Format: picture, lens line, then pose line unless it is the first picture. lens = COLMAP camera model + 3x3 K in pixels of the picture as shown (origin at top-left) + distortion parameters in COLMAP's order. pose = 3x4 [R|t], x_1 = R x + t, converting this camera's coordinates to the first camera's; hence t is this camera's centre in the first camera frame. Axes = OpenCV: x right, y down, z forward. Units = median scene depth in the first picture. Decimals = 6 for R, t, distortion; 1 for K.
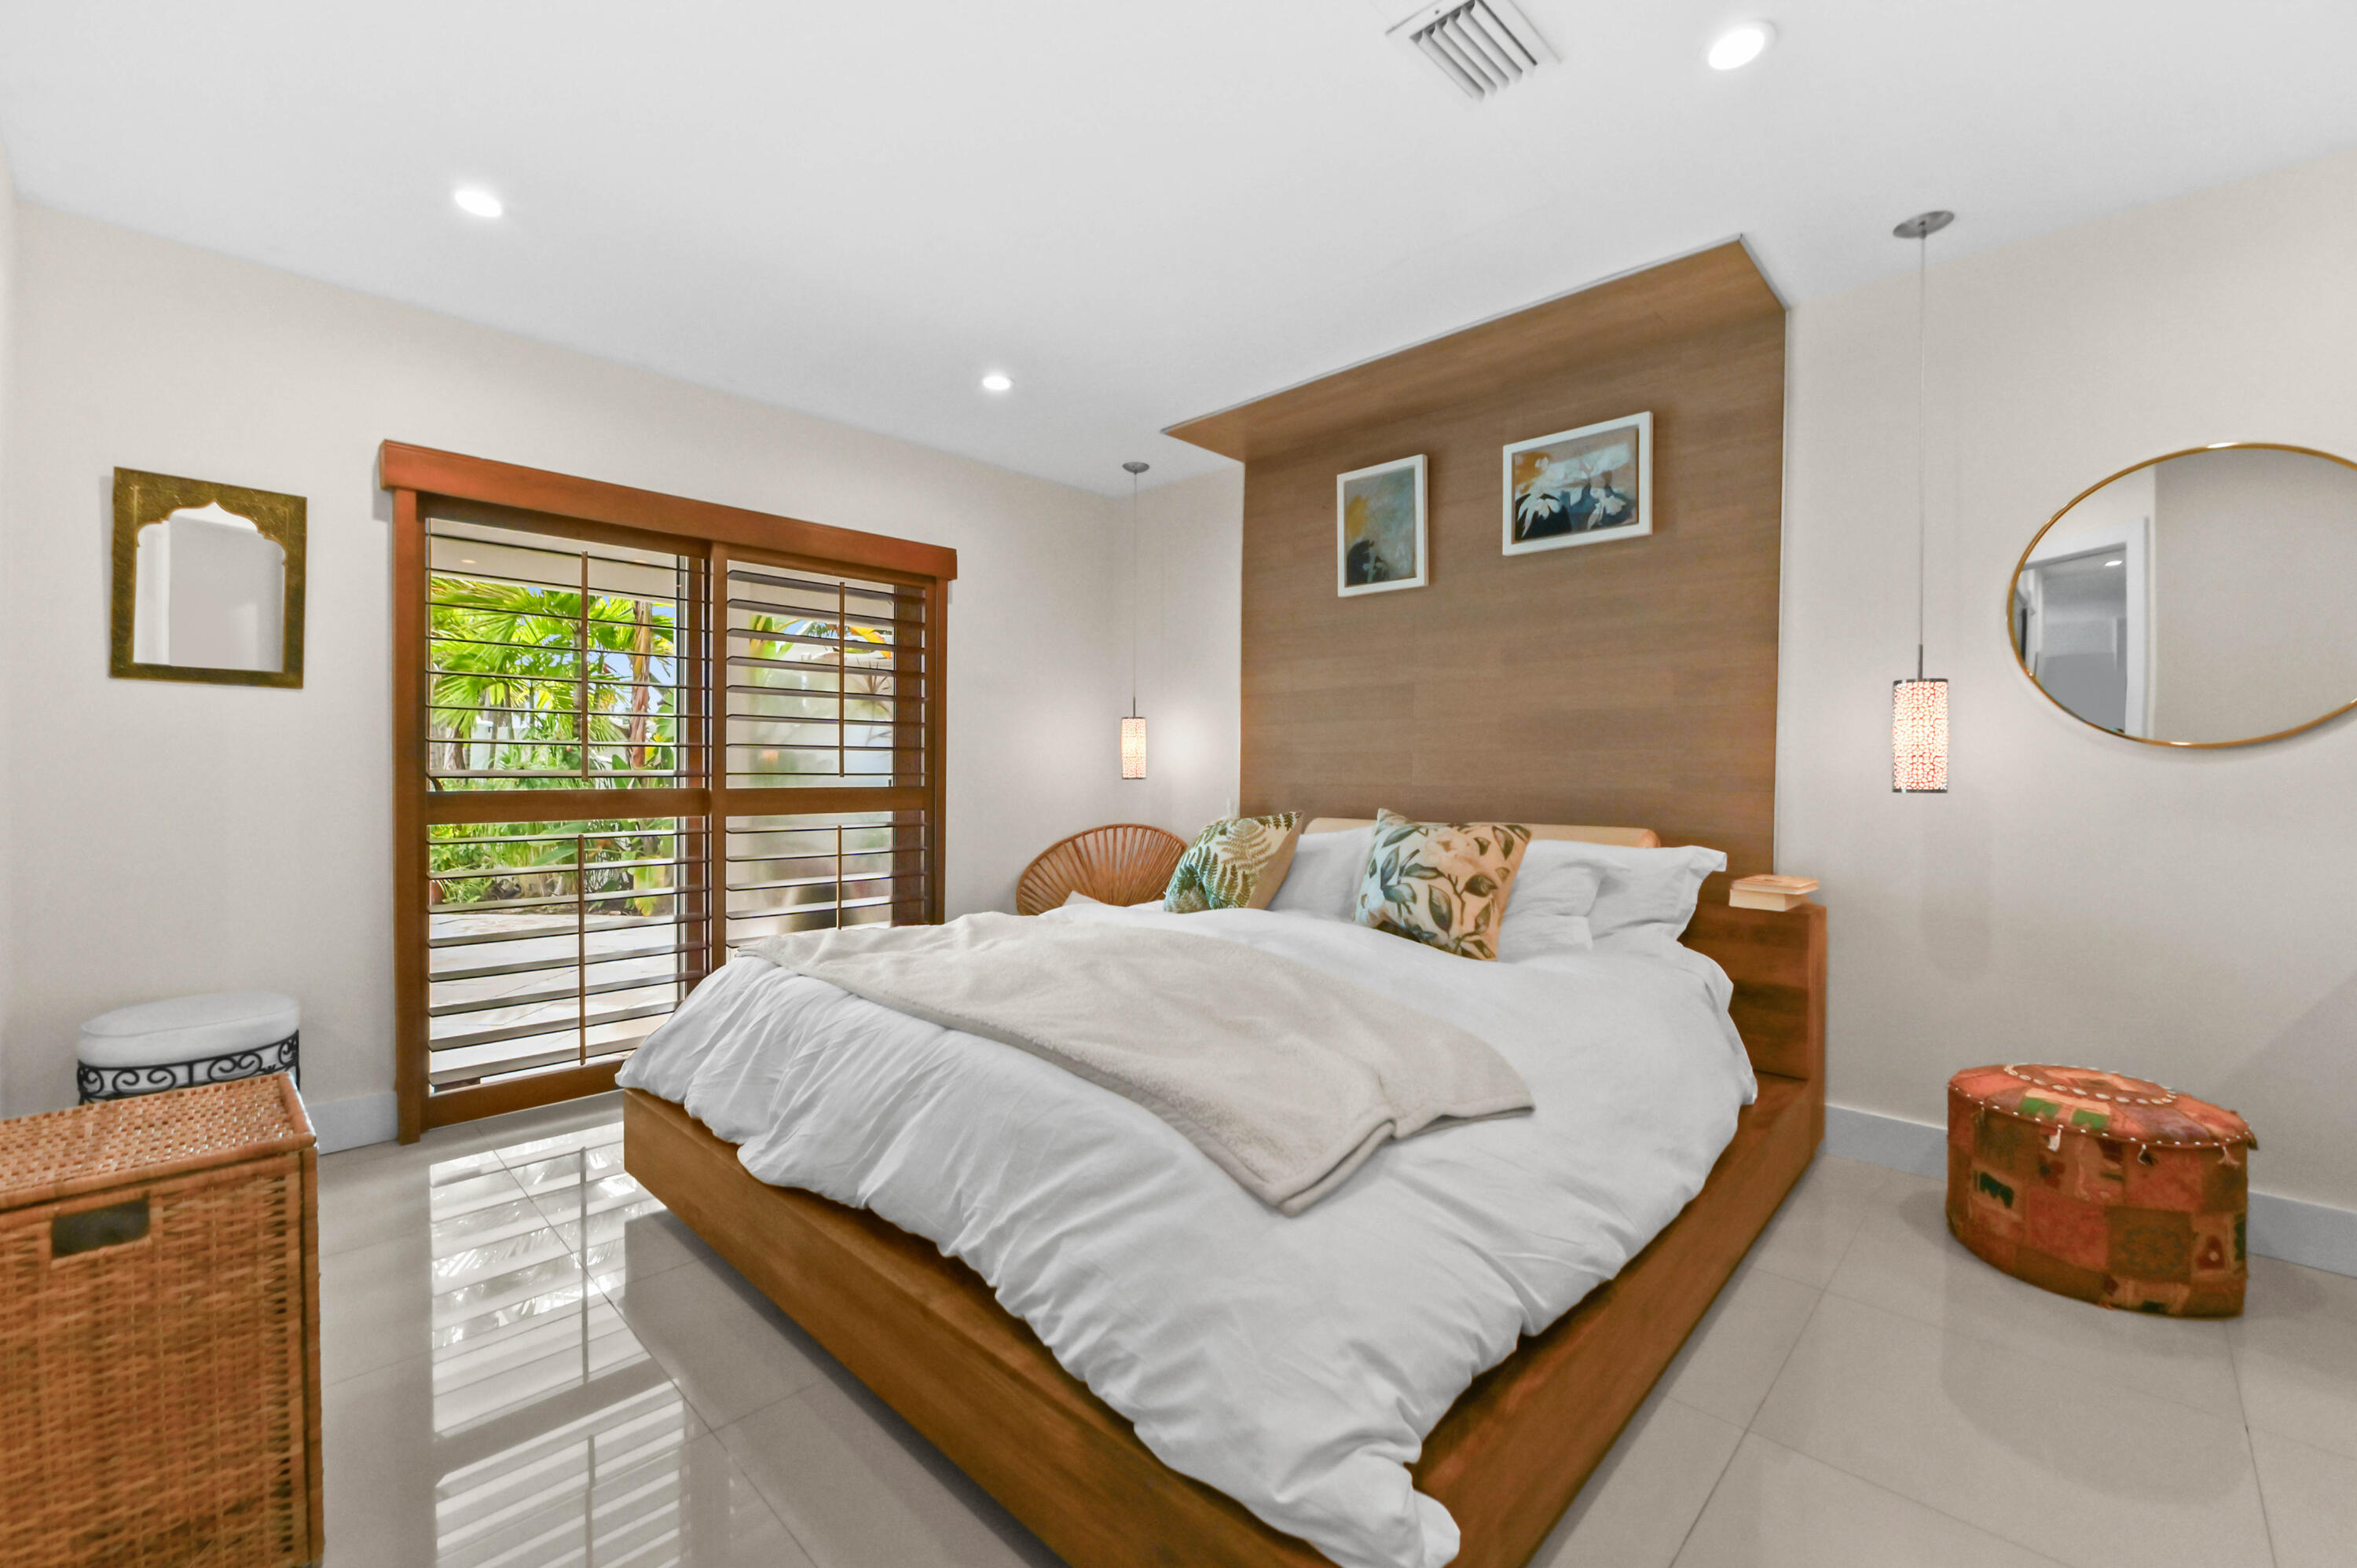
lens RADIAL K [[962.4, 0, 1178.0], [0, 962.4, 775.7], [0, 0, 1]] dist [-0.015194, 0.000006]
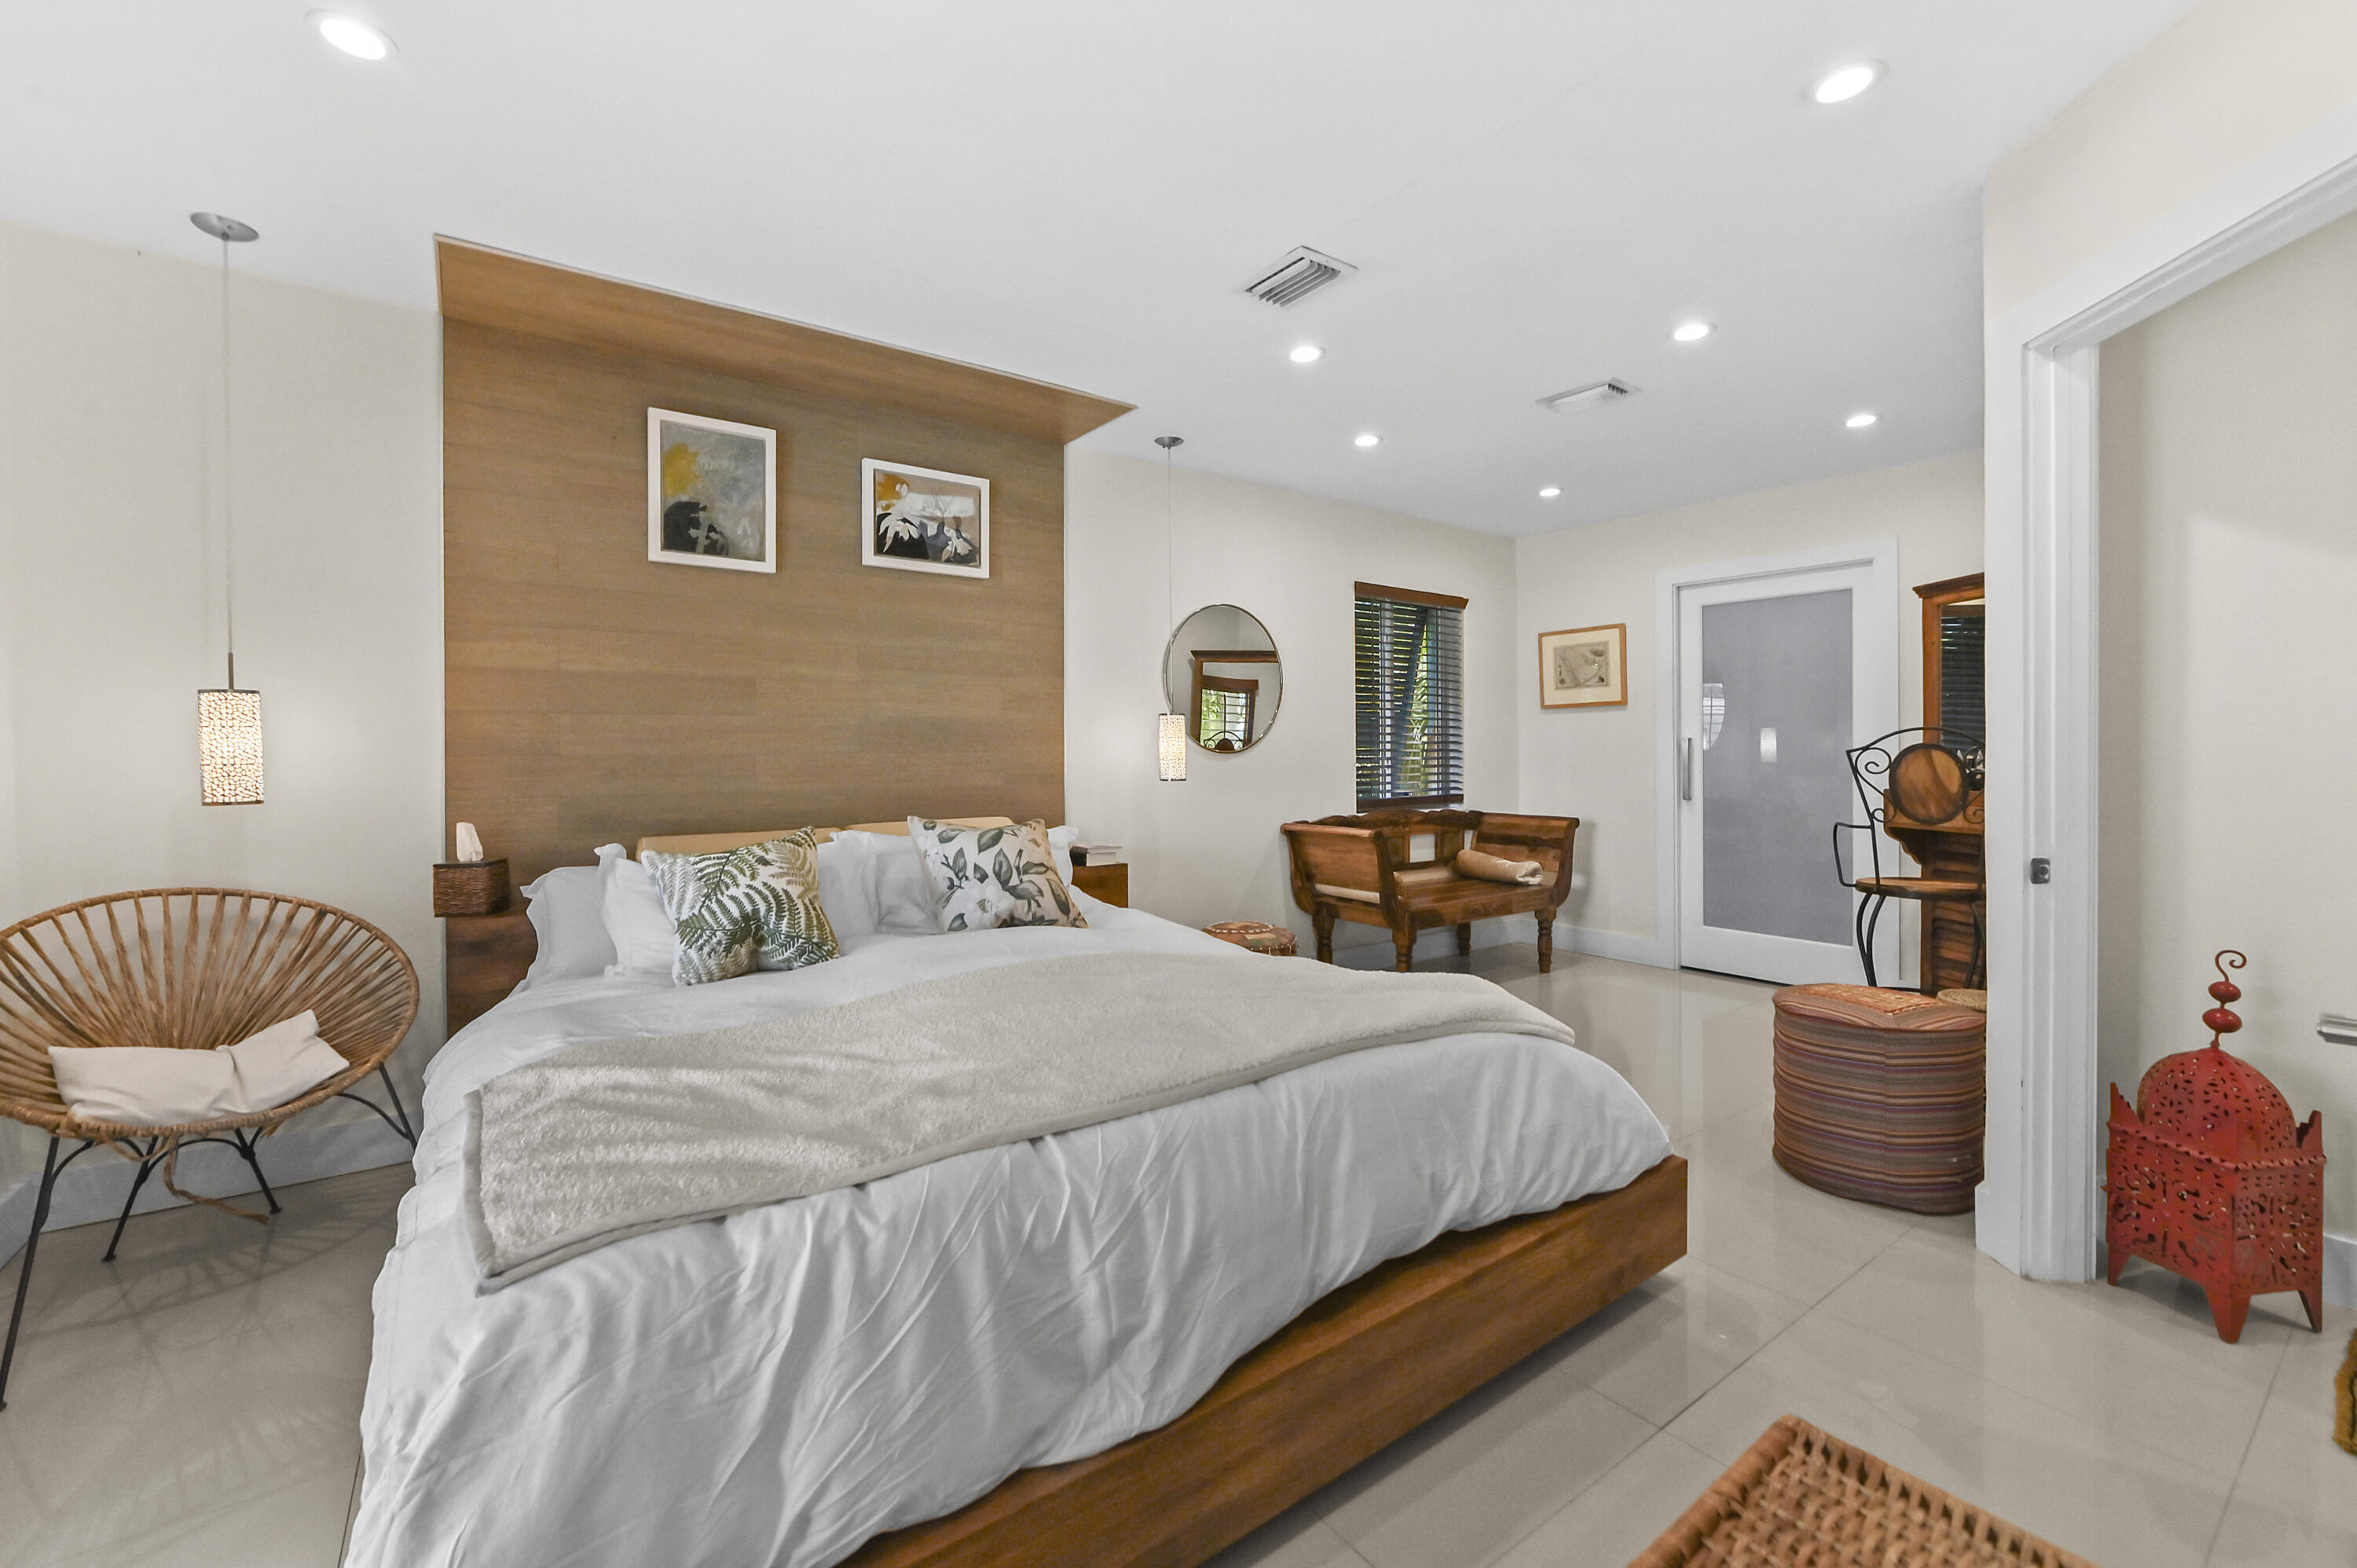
lens RADIAL K [[955.3, 0, 1175.2], [0, 955.3, 749.4], [0, 0, 1]] dist [-0.019145, -0.000259]
pose [[0.166453, -0.000698, 0.986049, -0.610342], [0.013833, 0.999903, -0.001628, -0.024462], [-0.985952, 0.013911, 0.166446, 0.502665]]
